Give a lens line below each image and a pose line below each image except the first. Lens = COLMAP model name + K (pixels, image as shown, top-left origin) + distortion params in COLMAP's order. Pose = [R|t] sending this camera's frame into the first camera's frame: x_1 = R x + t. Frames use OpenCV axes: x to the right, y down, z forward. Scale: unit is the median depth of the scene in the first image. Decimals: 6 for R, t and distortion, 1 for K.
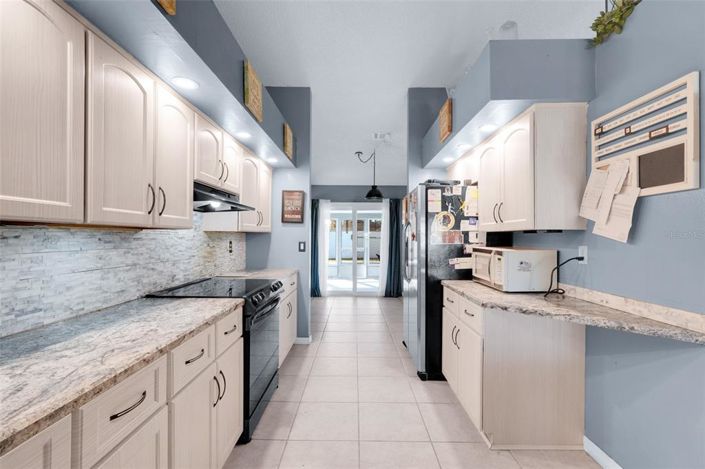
lens RADIAL K [[311.6, 0, 350.6], [0, 311.6, 237.5], [0, 0, 1]] dist [-0.000405, 0.000421]
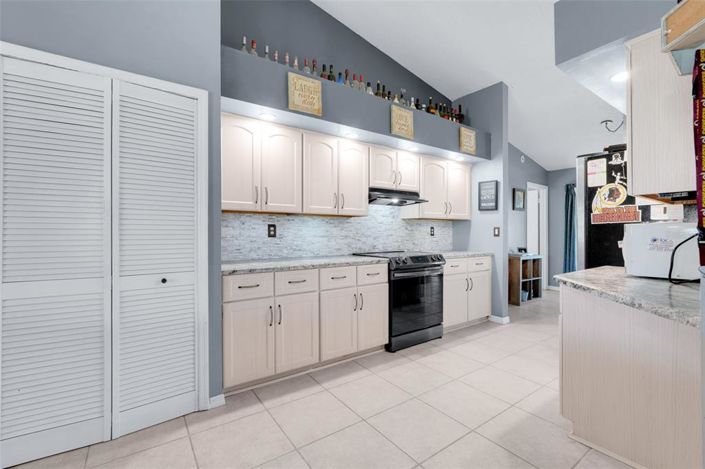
lens RADIAL K [[311.6, 0, 351.1], [0, 311.6, 233.3], [0, 0, 1]] dist [-0.000405, 0.000421]
pose [[0.587650, -0.002686, -0.809111, 0.567632], [0.000314, 0.999995, -0.003092, 0.051436], [0.809115, 0.001563, 0.587648, -0.051428]]
